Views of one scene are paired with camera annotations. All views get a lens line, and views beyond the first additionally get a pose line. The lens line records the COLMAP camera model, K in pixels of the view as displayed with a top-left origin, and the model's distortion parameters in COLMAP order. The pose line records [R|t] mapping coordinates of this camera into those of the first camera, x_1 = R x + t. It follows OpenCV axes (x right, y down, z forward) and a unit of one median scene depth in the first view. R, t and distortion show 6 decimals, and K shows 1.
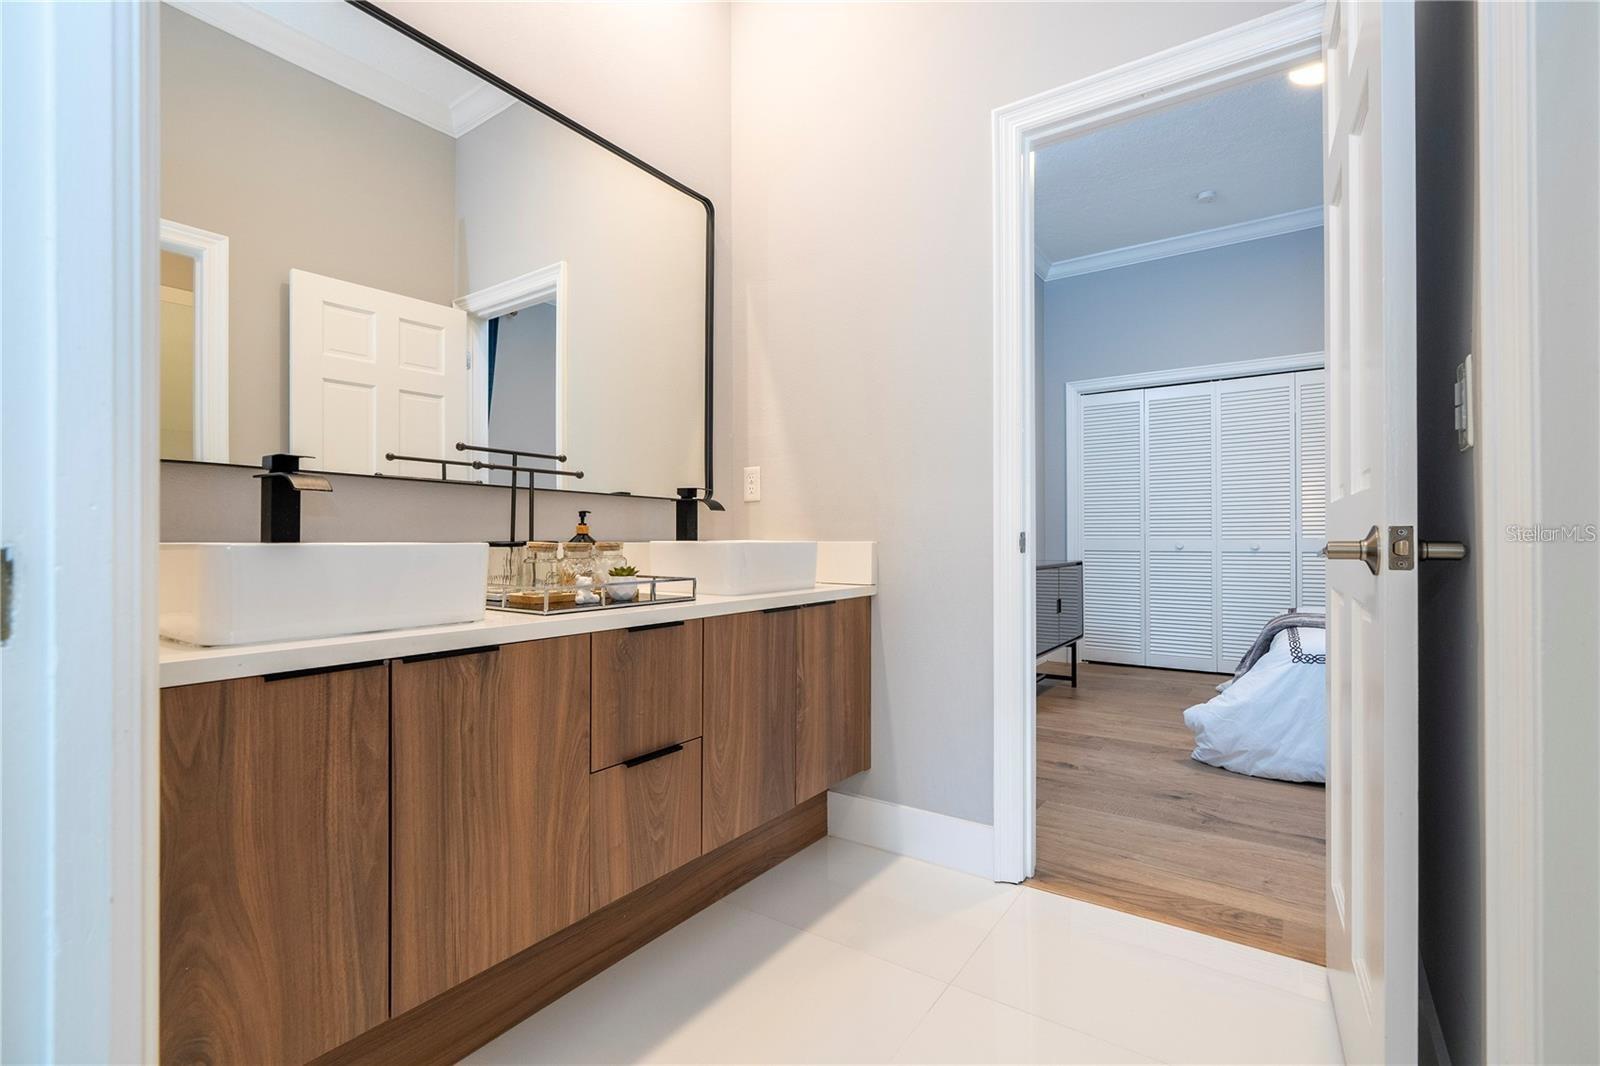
lens RADIAL K [[726.4, 0, 806.8], [0, 726.4, 540.4], [0, 0, 1]] dist [-0.000787, 0.000228]
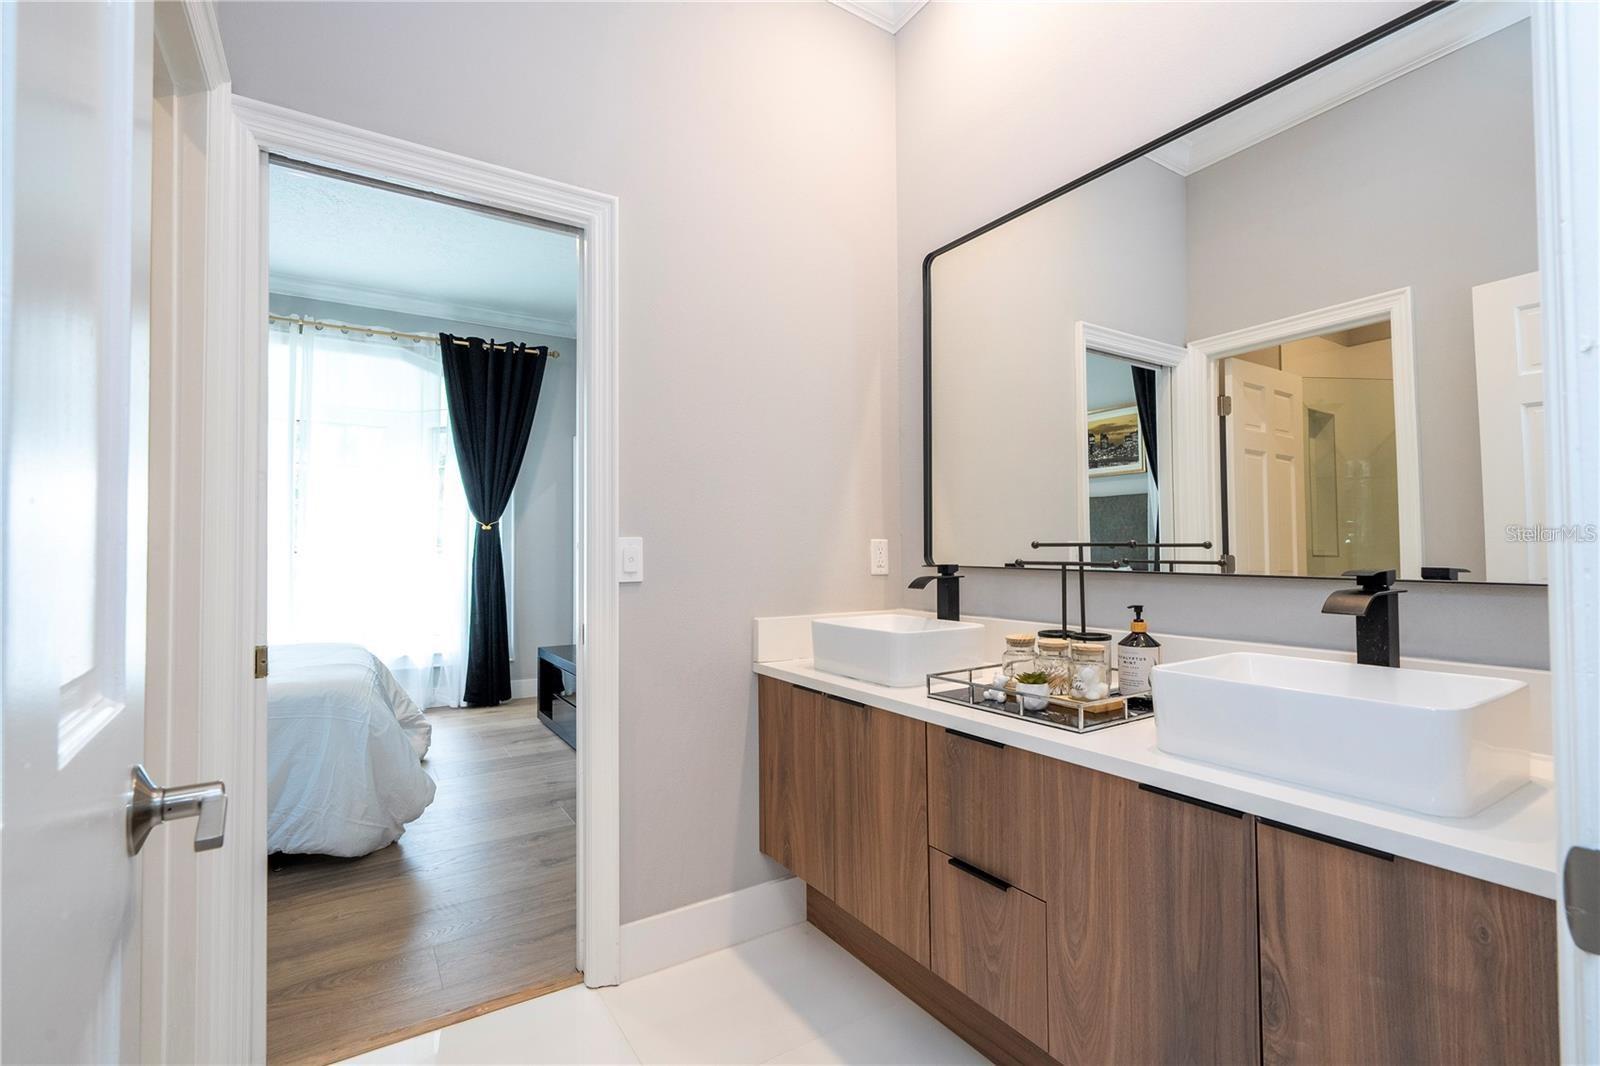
lens RADIAL K [[726.4, 0, 807.6], [0, 726.4, 531.4], [0, 0, 1]] dist [-0.000787, 0.000228]
pose [[-0.390751, -0.019296, -0.920294, 0.748820], [0.010089, 0.999630, -0.025243, -0.129250], [0.920441, -0.019149, -0.390412, 1.149109]]
